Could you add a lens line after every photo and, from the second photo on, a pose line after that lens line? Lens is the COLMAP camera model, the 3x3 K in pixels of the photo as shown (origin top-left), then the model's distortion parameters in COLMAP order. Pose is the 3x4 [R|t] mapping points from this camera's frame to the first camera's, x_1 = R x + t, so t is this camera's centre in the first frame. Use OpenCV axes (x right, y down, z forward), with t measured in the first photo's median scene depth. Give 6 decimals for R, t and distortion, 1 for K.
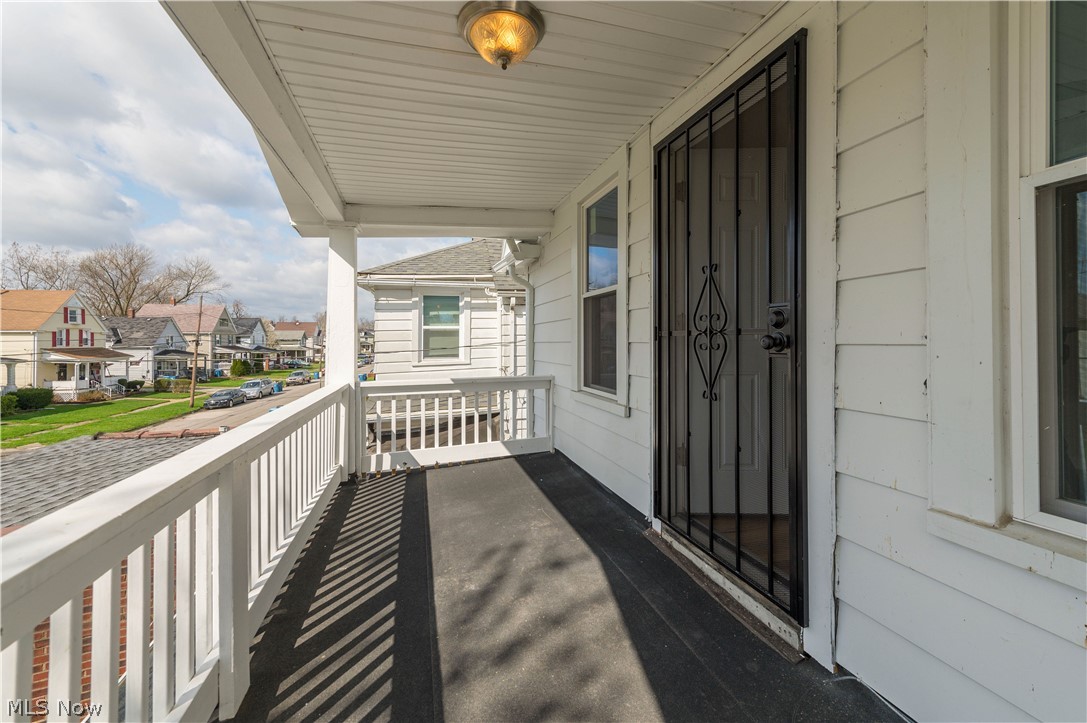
lens RADIAL K [[436.4, 0, 545.9], [0, 436.4, 331.8], [0, 0, 1]] dist [0.000556, -0.000224]
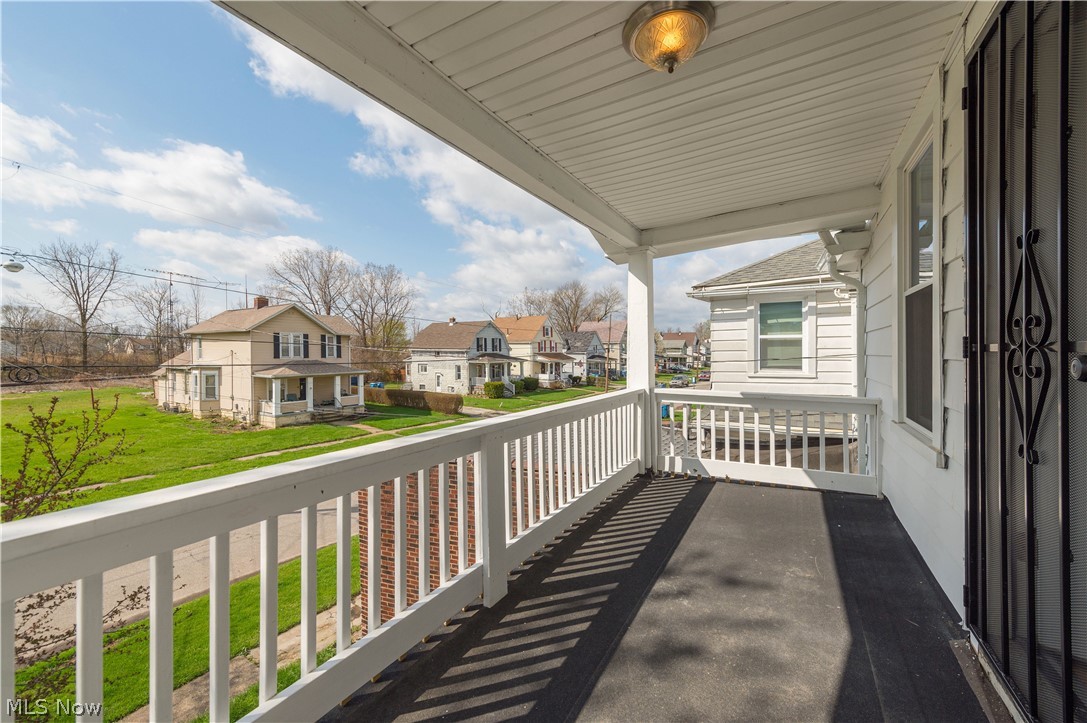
lens RADIAL K [[420.8, 0, 547.9], [0, 420.8, 347.6], [0, 0, 1]] dist [0.001063, -0.000140]
pose [[0.680694, 0.003565, -0.732559, 0.166543], [0.008627, 0.999880, 0.012883, -0.004749], [0.732517, -0.015089, 0.680582, 0.067031]]
